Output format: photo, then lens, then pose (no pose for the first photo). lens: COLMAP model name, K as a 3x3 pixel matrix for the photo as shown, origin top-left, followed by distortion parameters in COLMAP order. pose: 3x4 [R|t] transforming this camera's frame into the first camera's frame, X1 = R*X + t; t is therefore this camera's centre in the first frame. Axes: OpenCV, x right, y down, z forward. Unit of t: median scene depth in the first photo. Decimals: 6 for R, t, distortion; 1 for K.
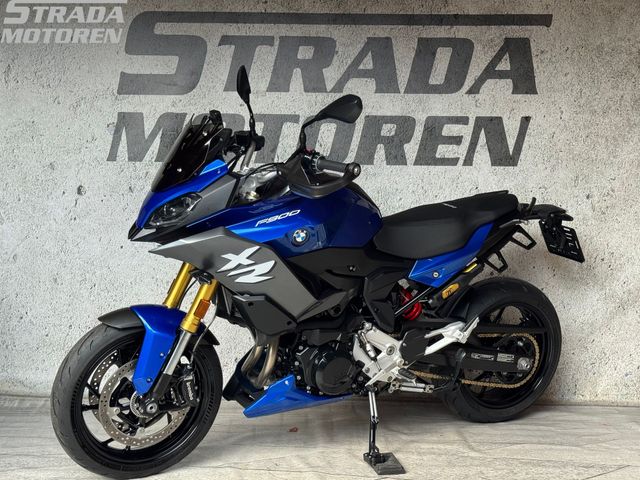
lens RADIAL K [[986.5, 0, 320.0], [0, 986.5, 240.0], [0, 0, 1]] dist [0.138019, -0.040504]
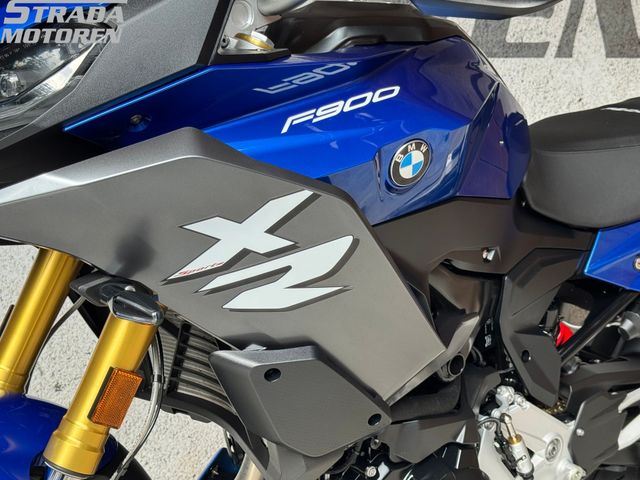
lens RADIAL K [[1017.2, 0, 337.5], [0, 1017.2, 254.1], [0, 0, 1]] dist [0.154622, 0.041624]
pose [[0.978665, -0.039378, 0.201656, -0.084196], [0.036074, 0.999148, 0.020035, 0.014273], [-0.202273, -0.012333, 0.979251, 0.487721]]
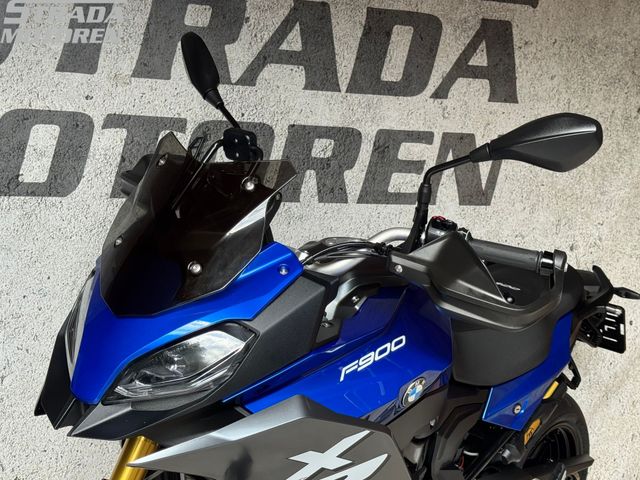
lens RADIAL K [[986.5, 0, 320.0], [0, 986.5, 240.0], [0, 0, 1]] dist [0.138019, -0.040504]
pose [[0.915252, -0.010836, 0.402736, -0.191485], [0.002041, 0.999750, 0.022259, -0.066378], [-0.402877, -0.019551, 0.915046, 0.415709]]
